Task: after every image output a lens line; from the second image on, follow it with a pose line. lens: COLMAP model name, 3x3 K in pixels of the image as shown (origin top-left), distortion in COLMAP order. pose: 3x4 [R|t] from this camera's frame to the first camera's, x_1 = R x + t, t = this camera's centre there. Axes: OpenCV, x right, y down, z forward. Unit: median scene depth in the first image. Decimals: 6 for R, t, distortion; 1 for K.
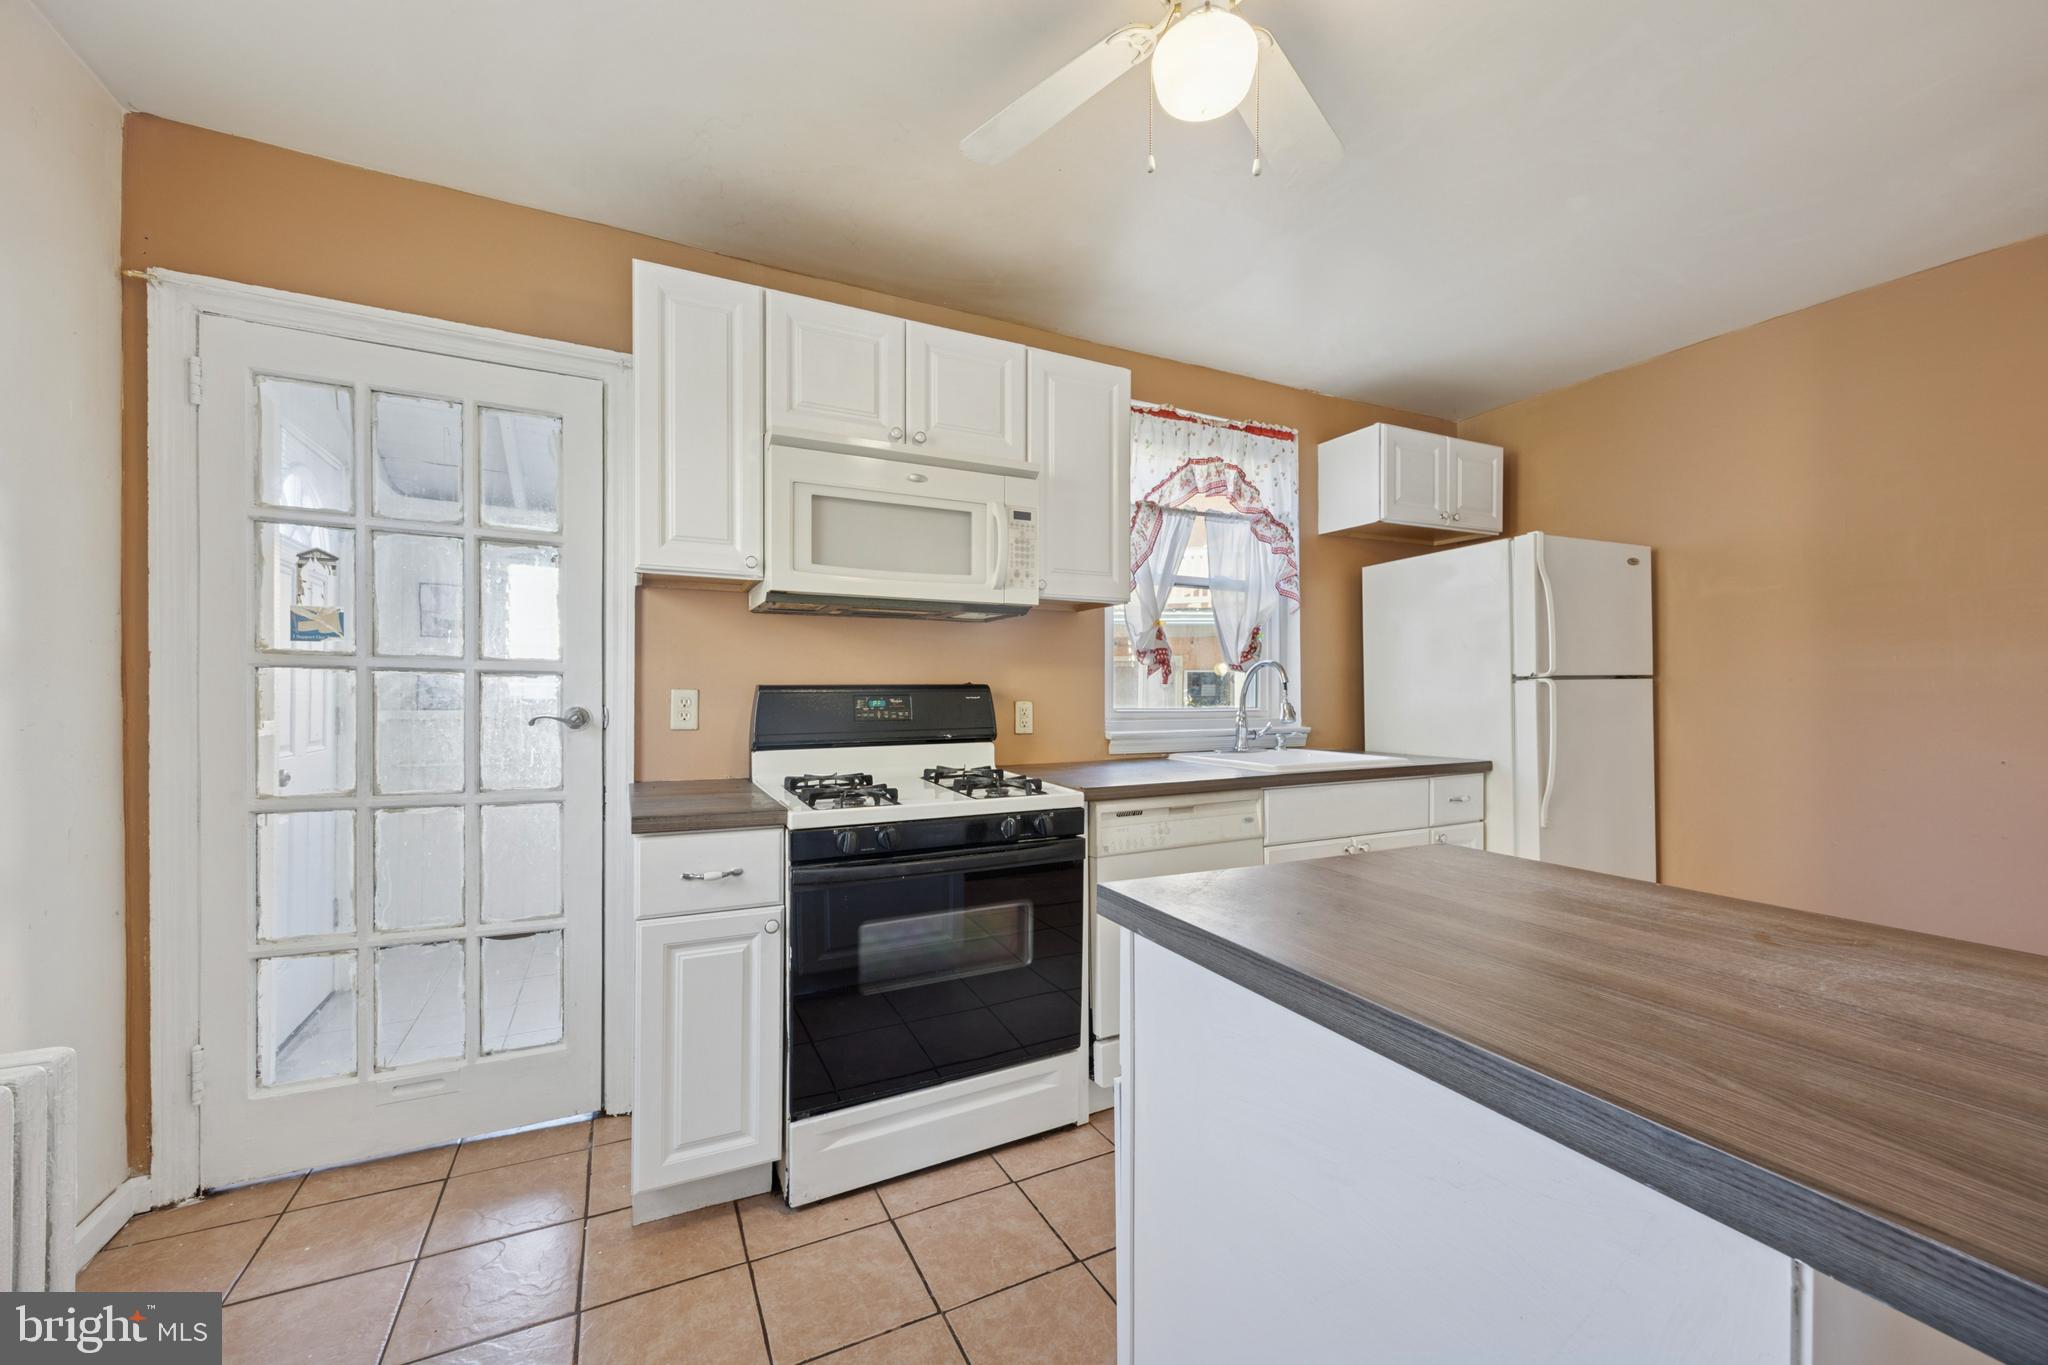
lens RADIAL K [[796.8, 0, 1032.1], [0, 796.8, 690.7], [0, 0, 1]] dist [0.000793, 0.000116]
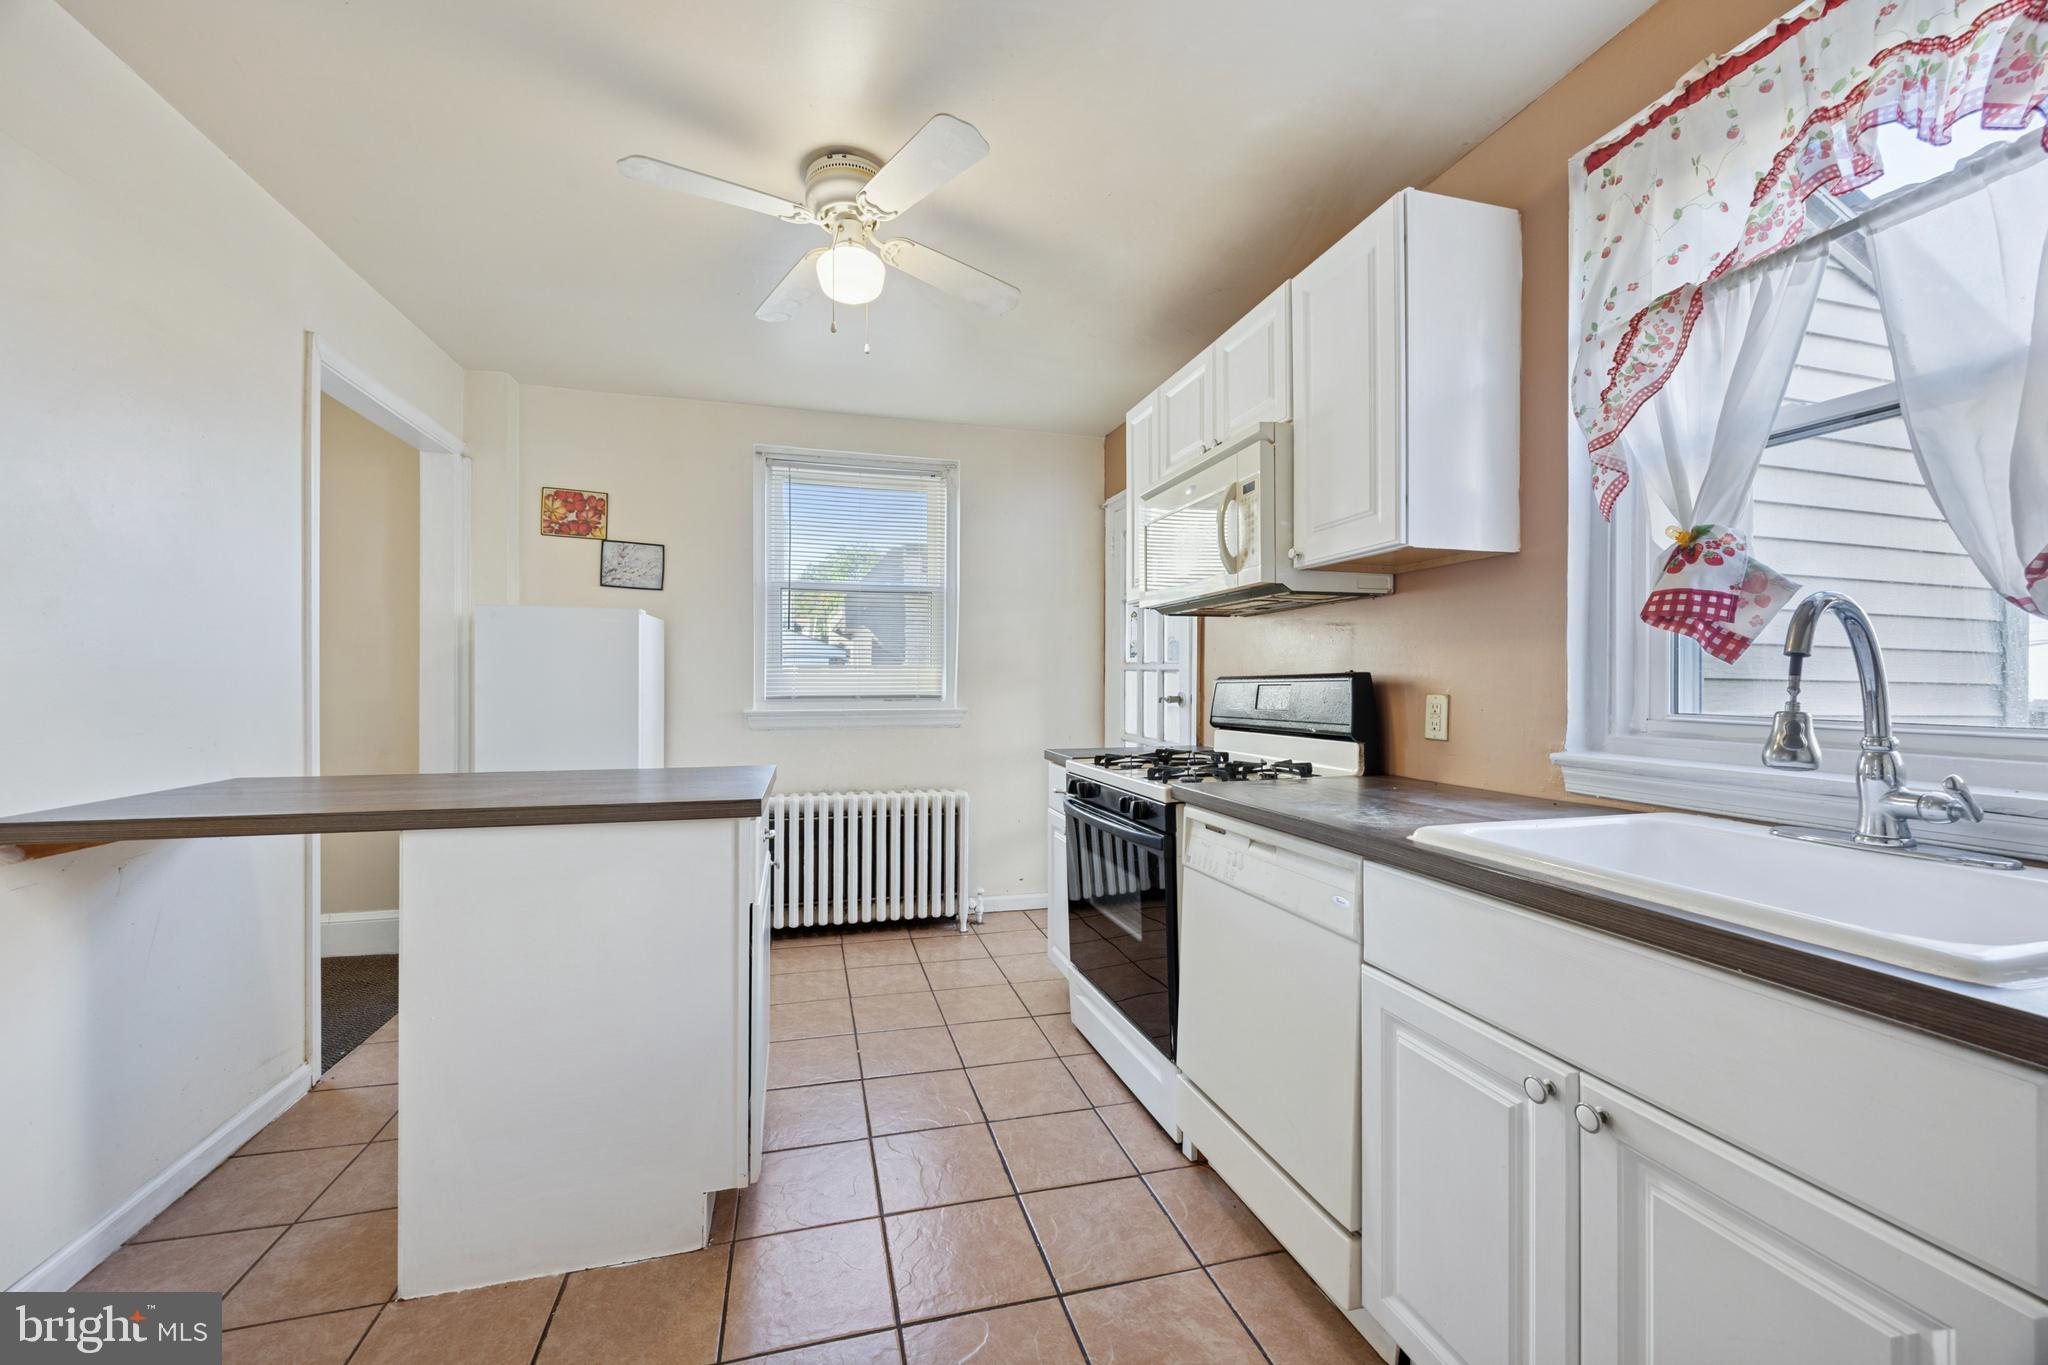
lens RADIAL K [[796.8, 0, 1027.7], [0, 796.8, 675.9], [0, 0, 1]] dist [0.000793, 0.000116]
pose [[-0.200198, -0.011199, -0.979691, 0.922052], [-0.004797, 0.999934, -0.010450, 0.006056], [0.979744, 0.002607, -0.200239, 0.930150]]
